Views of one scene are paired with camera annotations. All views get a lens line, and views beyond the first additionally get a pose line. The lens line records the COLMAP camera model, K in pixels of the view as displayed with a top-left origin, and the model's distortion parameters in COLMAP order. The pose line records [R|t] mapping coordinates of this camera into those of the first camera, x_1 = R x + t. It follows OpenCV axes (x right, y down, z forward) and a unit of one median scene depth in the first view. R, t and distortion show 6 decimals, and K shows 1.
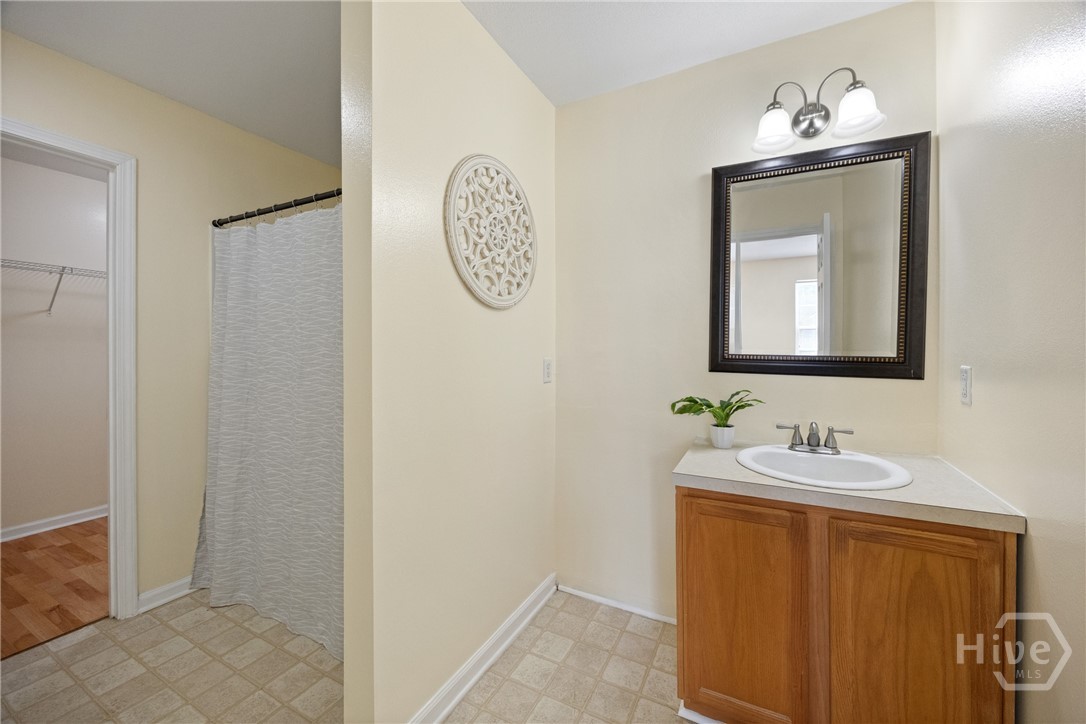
lens RADIAL K [[422.0, 0, 548.7], [0, 422.0, 358.6], [0, 0, 1]] dist [-0.004771, -0.000268]
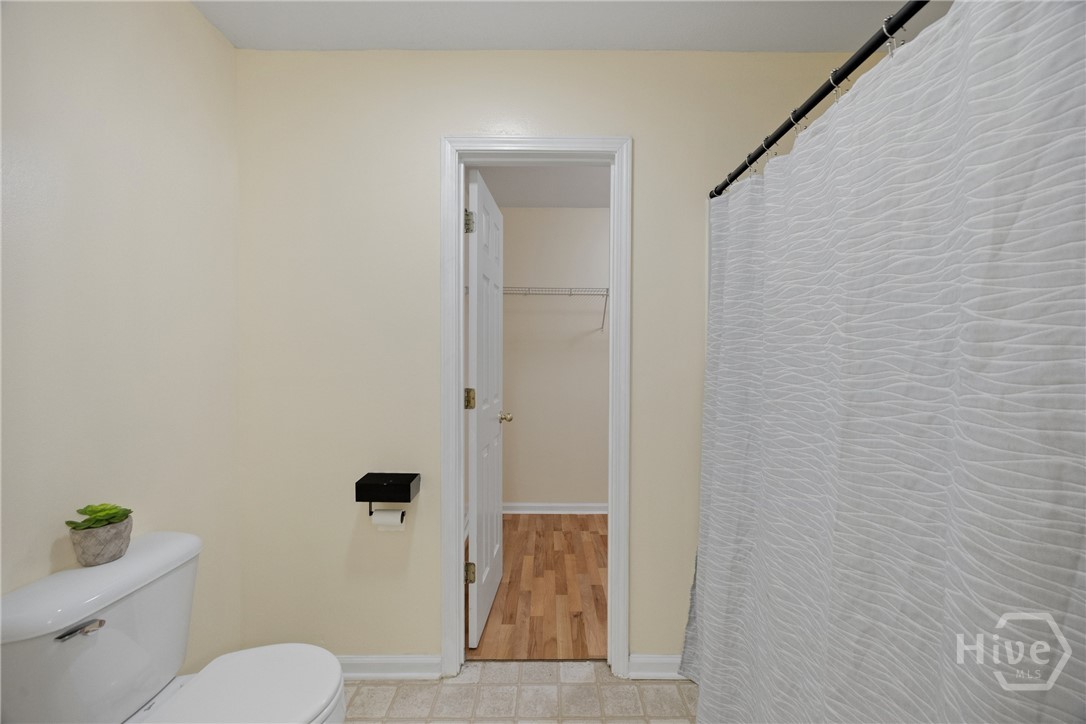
lens RADIAL K [[422.0, 0, 548.7], [0, 422.0, 358.6], [0, 0, 1]] dist [-0.004771, -0.000268]
pose [[0.467654, 0.002115, -0.883909, -0.299961], [-0.017103, 0.999832, -0.006656, -0.028175], [0.883746, 0.018230, 0.467611, 0.442960]]
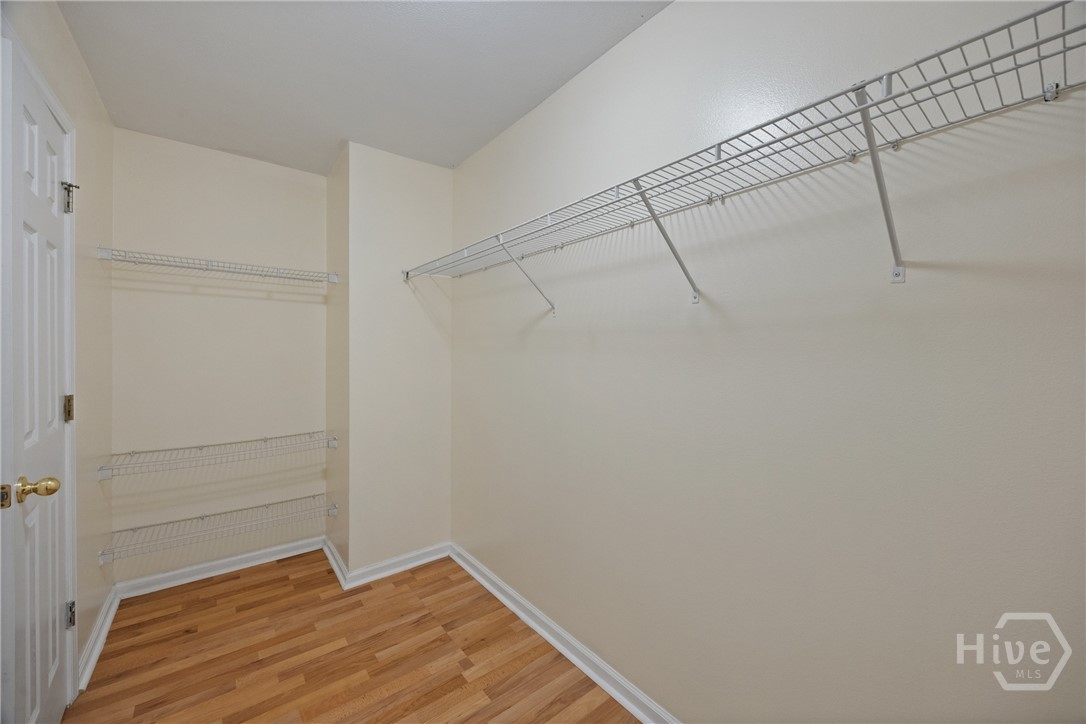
lens RADIAL K [[422.0, 0, 548.7], [0, 422.0, 358.6], [0, 0, 1]] dist [-0.004771, -0.000268]
pose [[-0.412964, 0.008791, -0.910705, -0.864337], [-0.012428, 0.999806, 0.015287, -0.057885], [0.910663, 0.017631, -0.412774, 1.840378]]
